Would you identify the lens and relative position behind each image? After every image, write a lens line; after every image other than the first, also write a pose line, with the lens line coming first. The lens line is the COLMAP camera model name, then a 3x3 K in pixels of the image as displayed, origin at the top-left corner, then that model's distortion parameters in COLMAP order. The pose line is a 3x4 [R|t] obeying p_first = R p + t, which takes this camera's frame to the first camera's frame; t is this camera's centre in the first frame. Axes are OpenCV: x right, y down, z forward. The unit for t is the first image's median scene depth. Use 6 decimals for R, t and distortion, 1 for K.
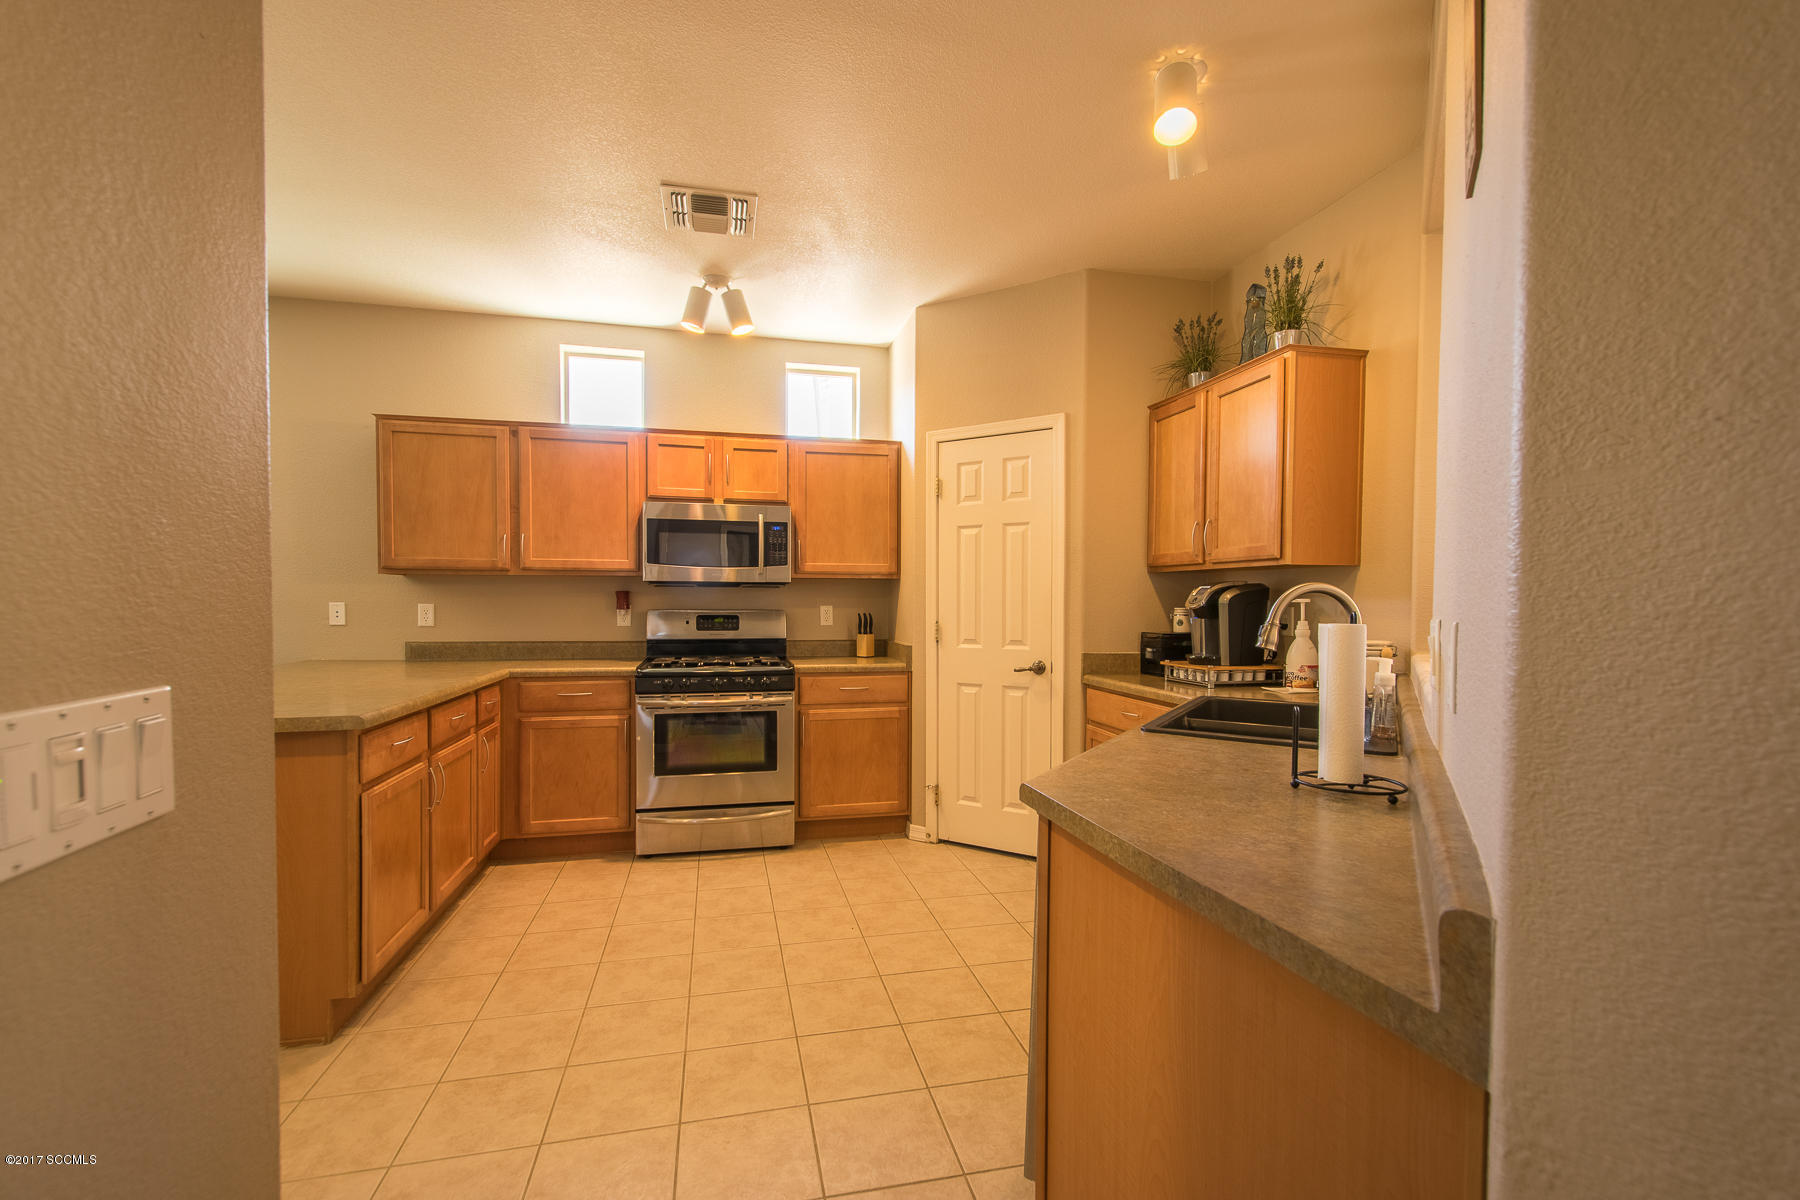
lens RADIAL K [[778.3, 0, 901.7], [0, 778.3, 614.7], [0, 0, 1]] dist [0.013617, -0.000214]
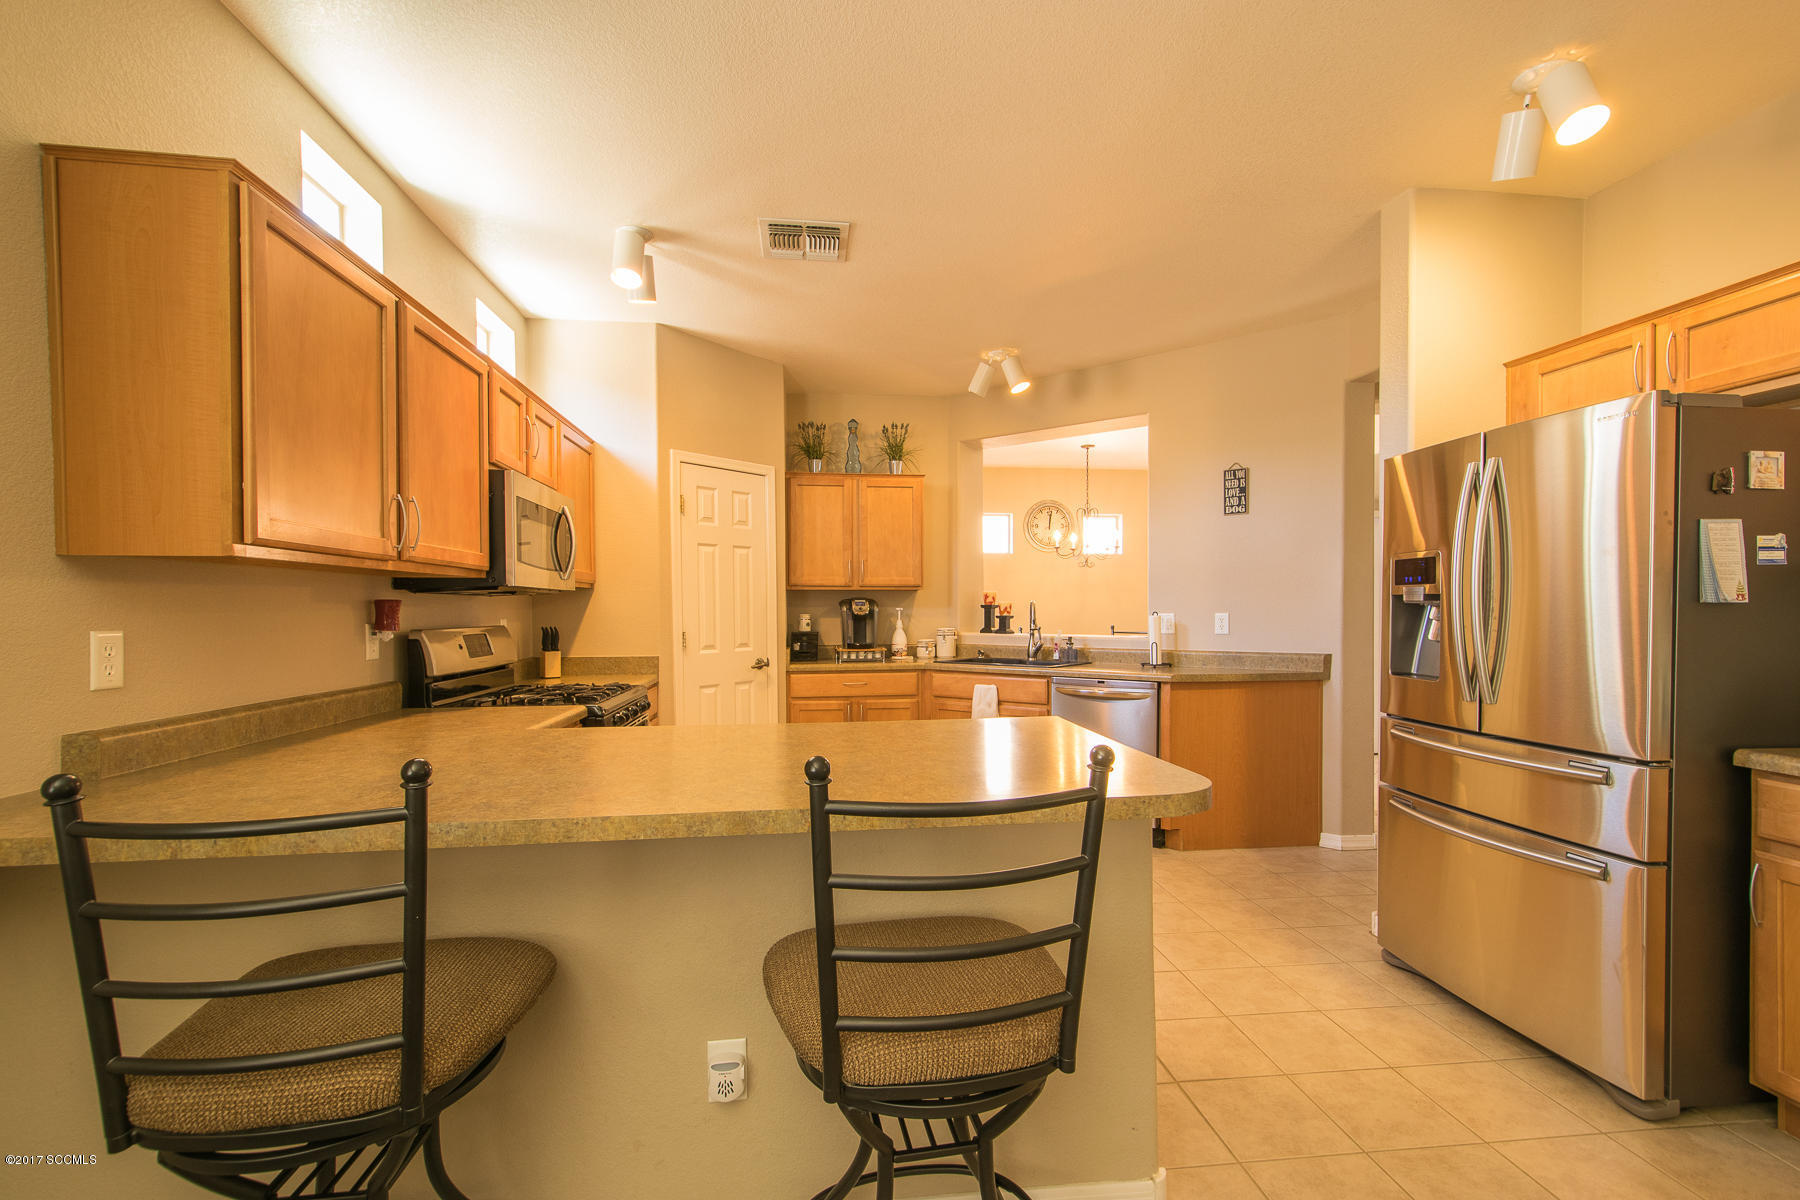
lens RADIAL K [[787.8, 0, 898.2], [0, 787.8, 616.1], [0, 0, 1]] dist [0.009343, -0.000507]
pose [[0.116899, -0.014916, 0.993032, -0.990132], [0.022044, 0.999680, 0.012420, -0.018198], [-0.992899, 0.020438, 0.117190, 0.587288]]
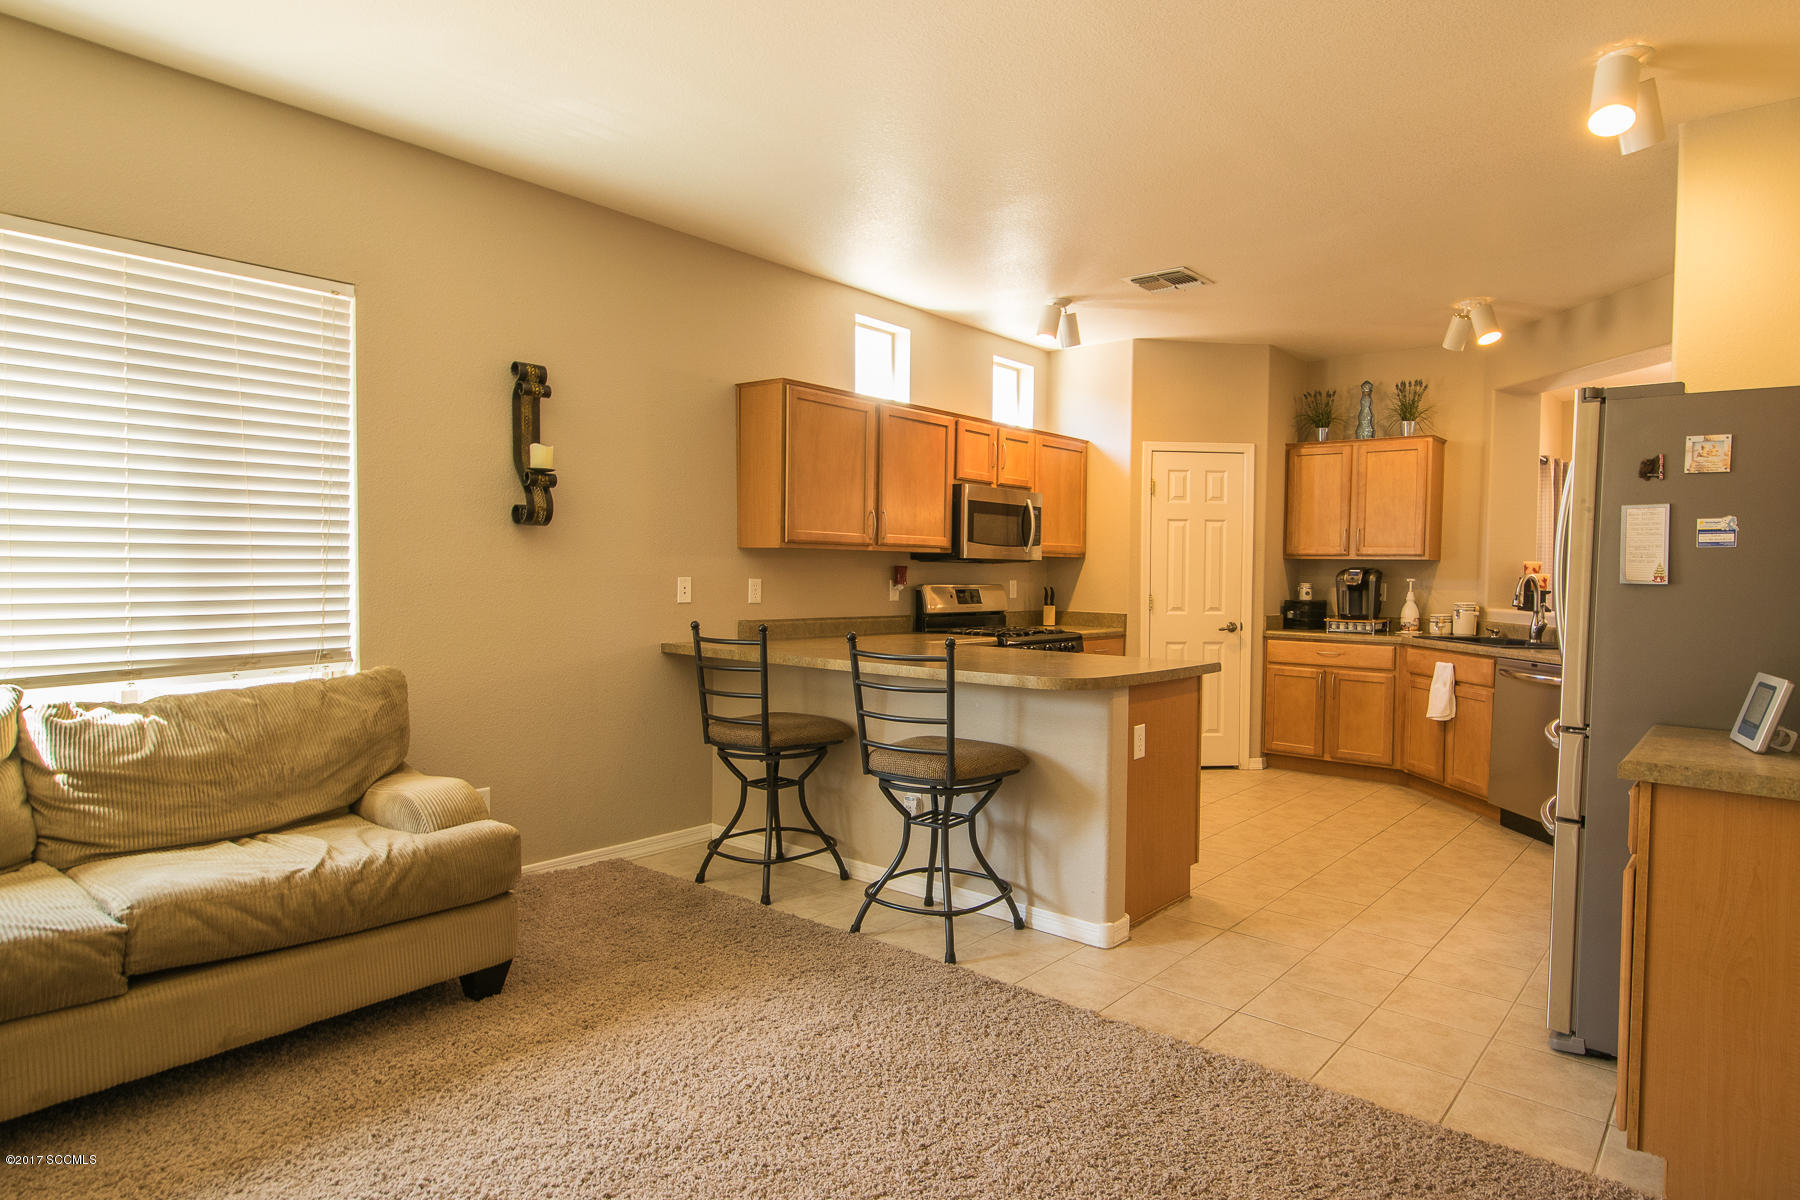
lens RADIAL K [[1003.2, 0, 993.3], [0, 1003.2, 600.0], [0, 0, 1]] dist [0.026400, -0.000021]
pose [[0.772552, -0.011514, 0.634848, -1.184229], [-0.000040, 0.999835, 0.018181, -0.010733], [-0.634952, -0.014071, 0.772423, -0.089128]]
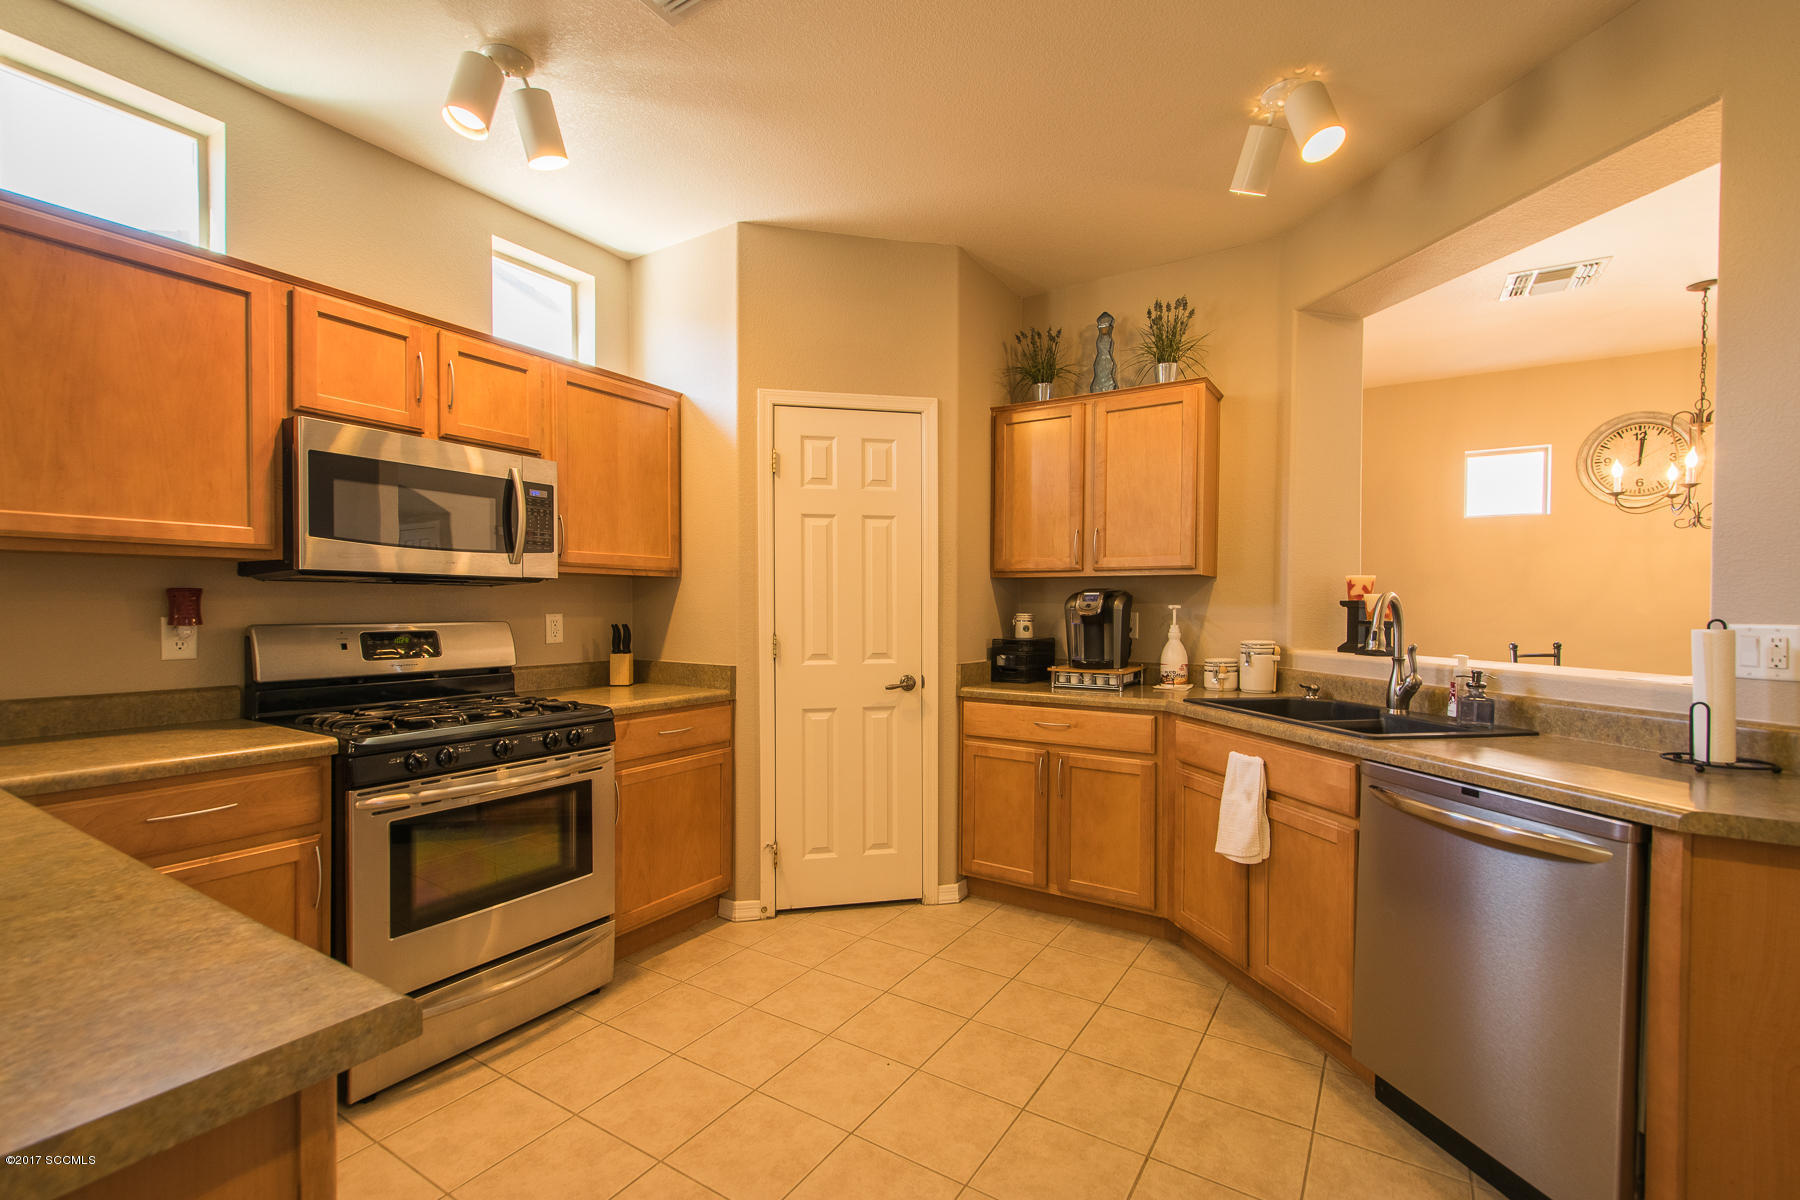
lens RADIAL K [[778.3, 0, 901.7], [0, 778.3, 614.7], [0, 0, 1]] dist [0.013617, -0.000214]
pose [[0.716884, -0.009081, 0.697134, -0.411600], [0.011701, 0.999931, 0.000993, -0.009348], [-0.697094, 0.007445, 0.716941, 0.350972]]
